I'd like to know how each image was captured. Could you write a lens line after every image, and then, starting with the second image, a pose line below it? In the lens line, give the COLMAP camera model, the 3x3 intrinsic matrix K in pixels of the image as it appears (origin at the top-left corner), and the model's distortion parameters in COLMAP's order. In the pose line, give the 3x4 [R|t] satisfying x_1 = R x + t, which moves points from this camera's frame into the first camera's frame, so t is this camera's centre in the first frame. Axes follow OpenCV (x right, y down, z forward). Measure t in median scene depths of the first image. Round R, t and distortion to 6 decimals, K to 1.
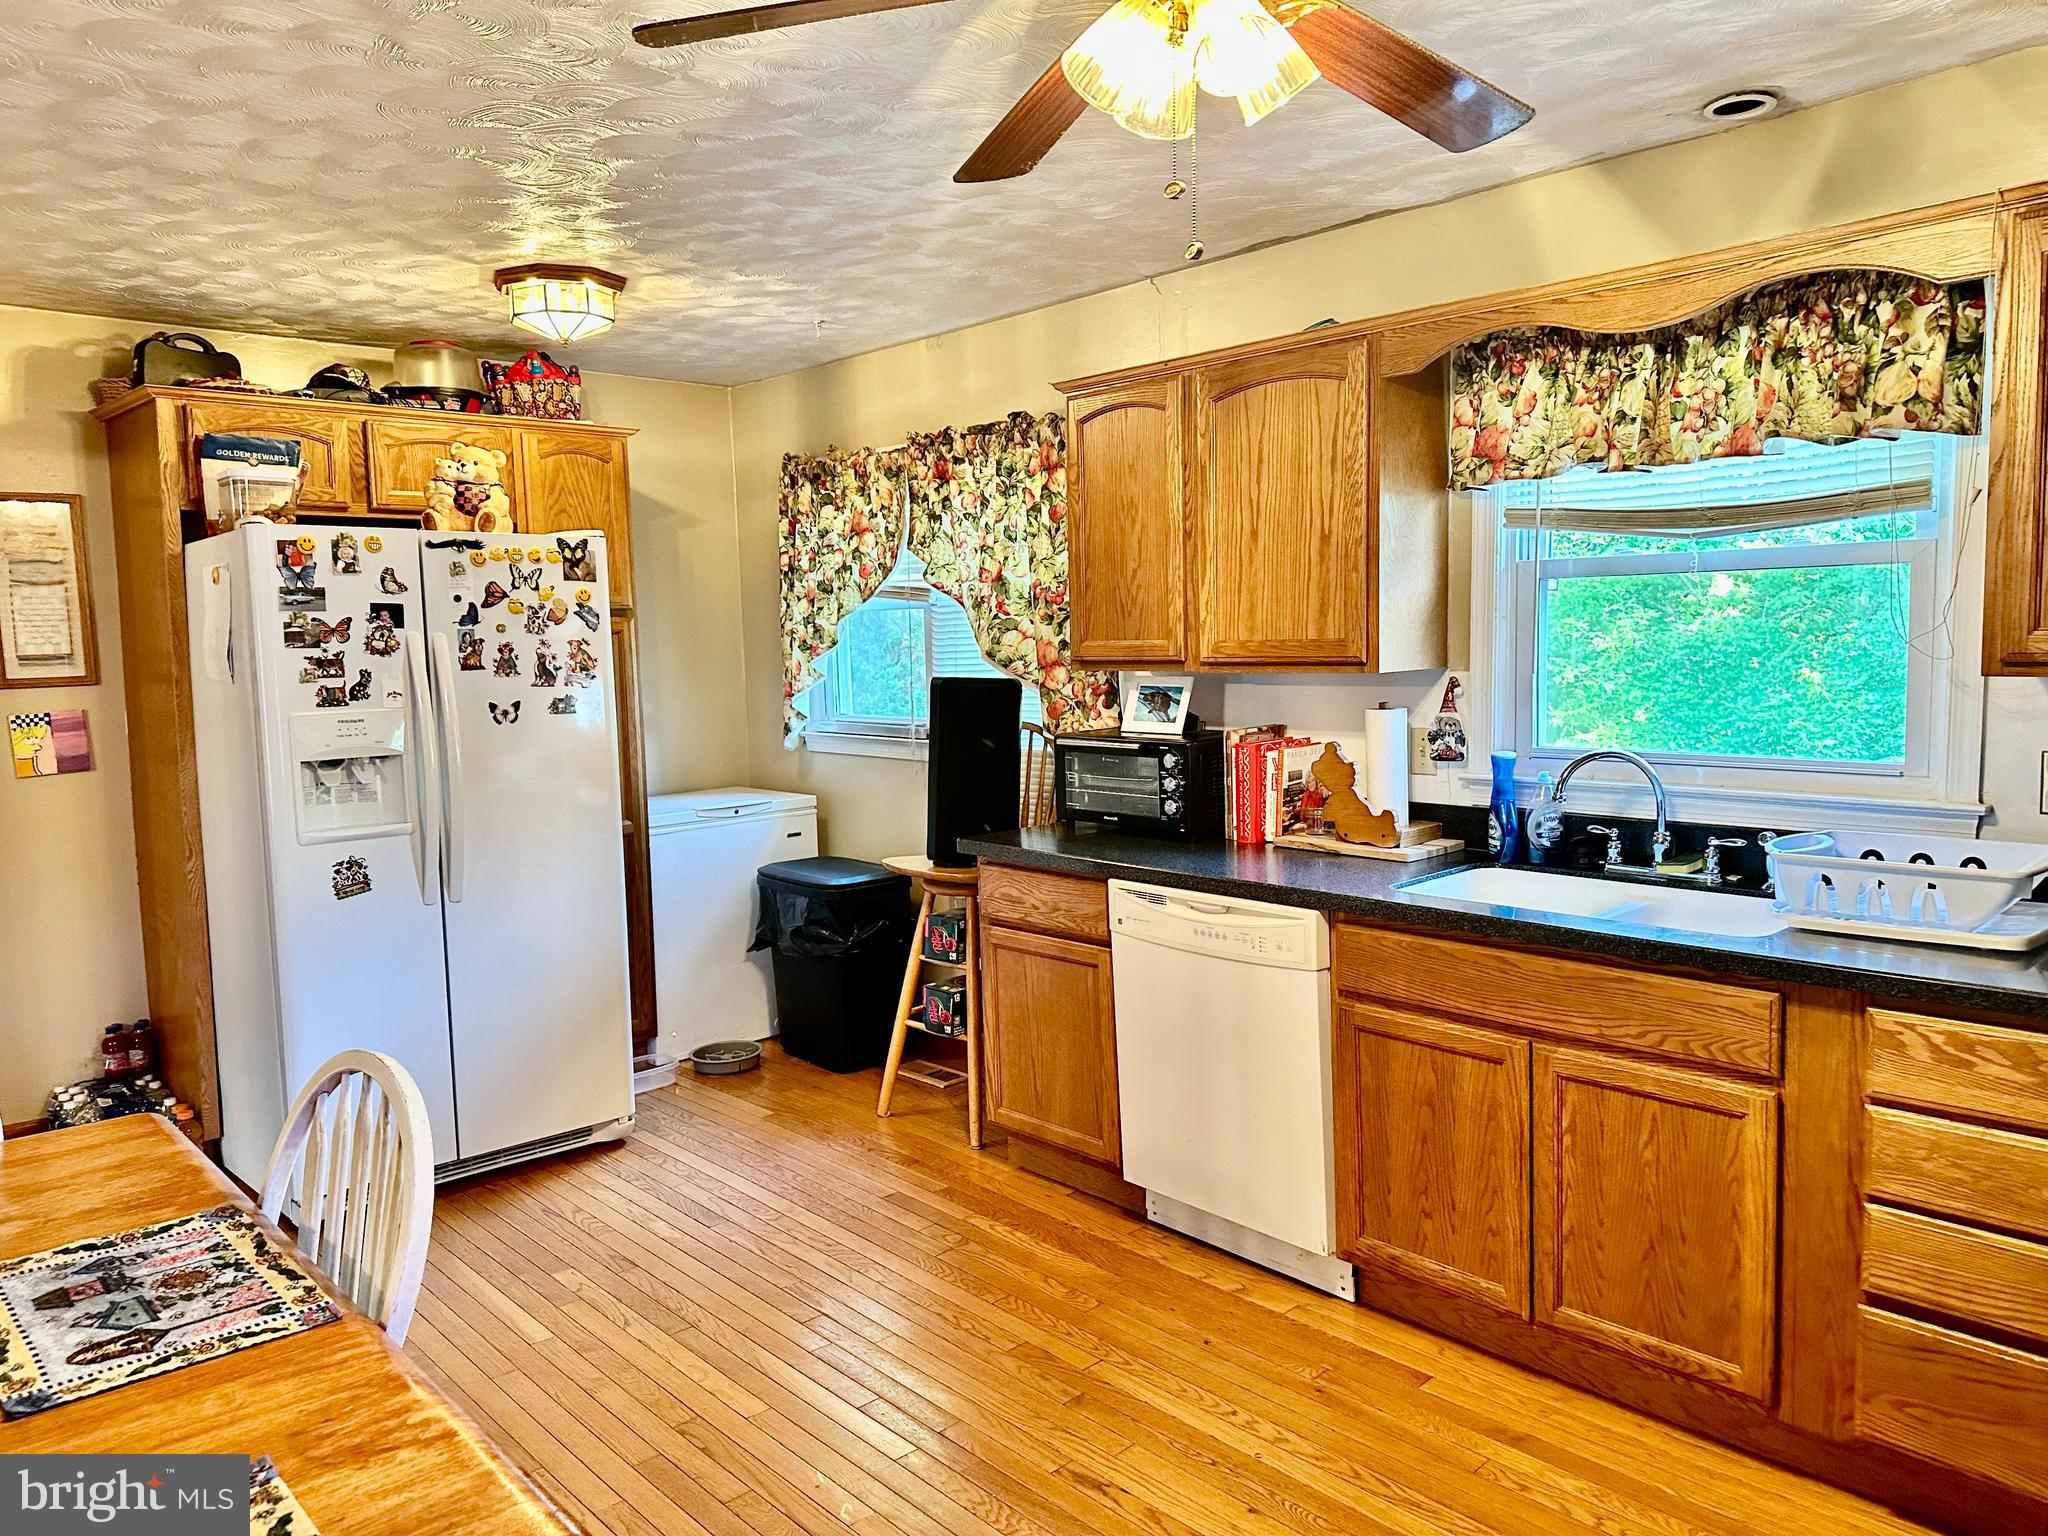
lens RADIAL K [[1439.9, 0, 1029.8], [0, 1439.9, 755.2], [0, 0, 1]] dist [0.026882, -0.009688]
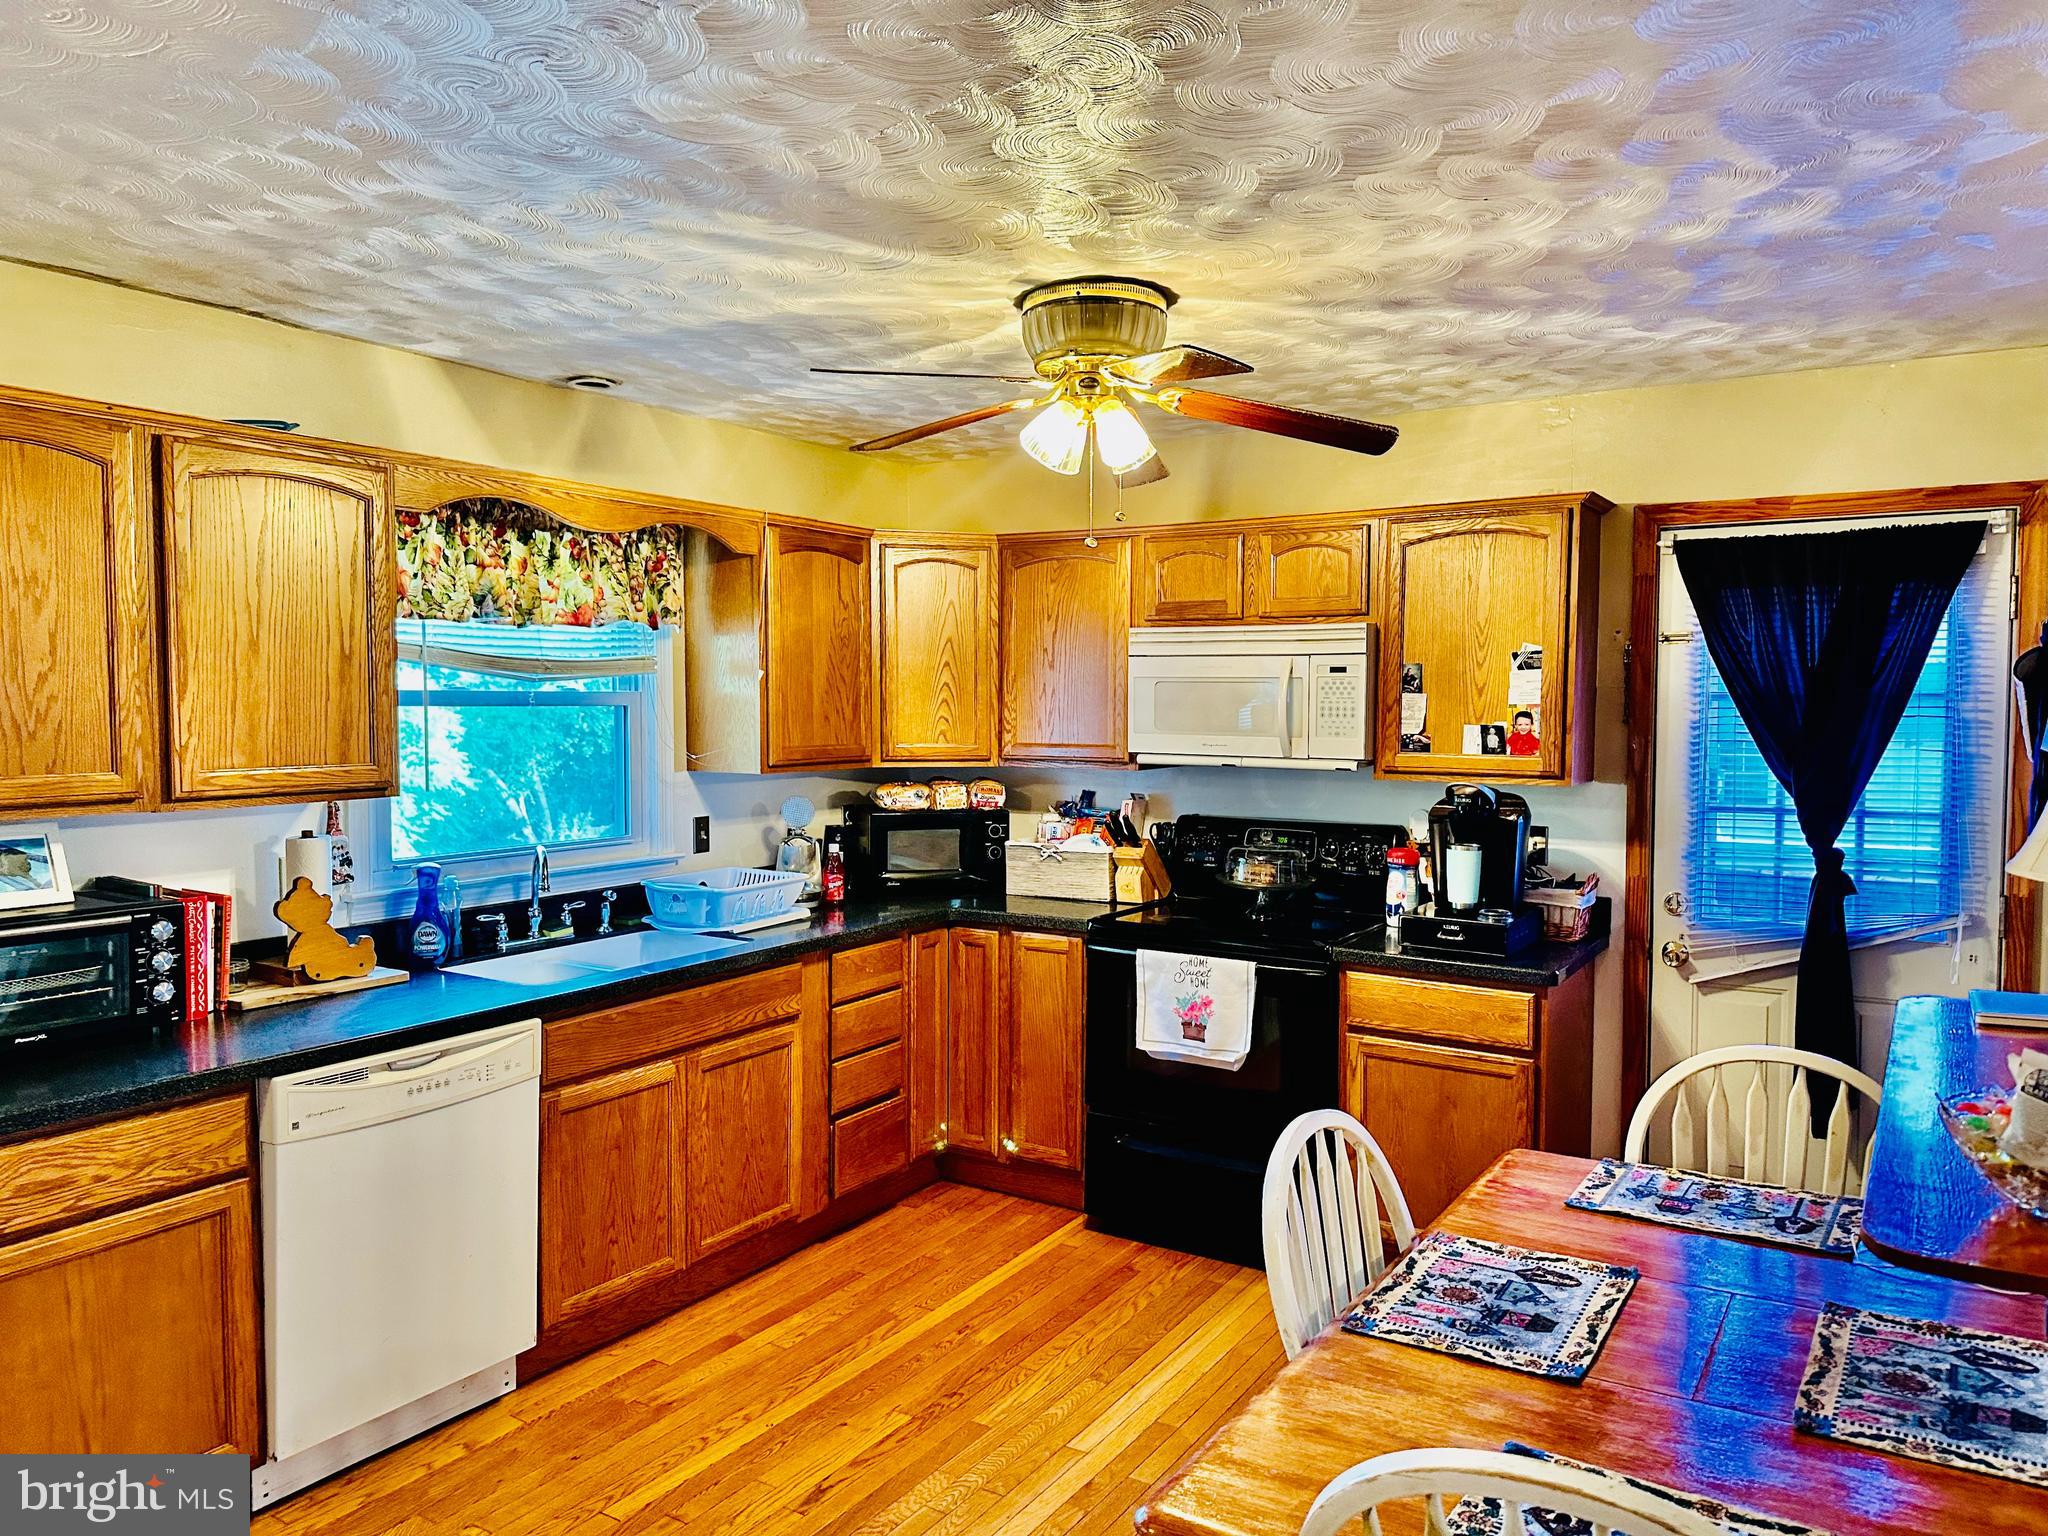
lens RADIAL K [[1439.9, 0, 1029.3], [0, 1439.9, 775.7], [0, 0, 1]] dist [0.026882, -0.009688]
pose [[-0.256095, -0.024791, 0.966334, -1.036351], [0.089268, 0.994793, 0.049178, -0.100023], [-0.962521, 0.098857, -0.252548, 1.014611]]
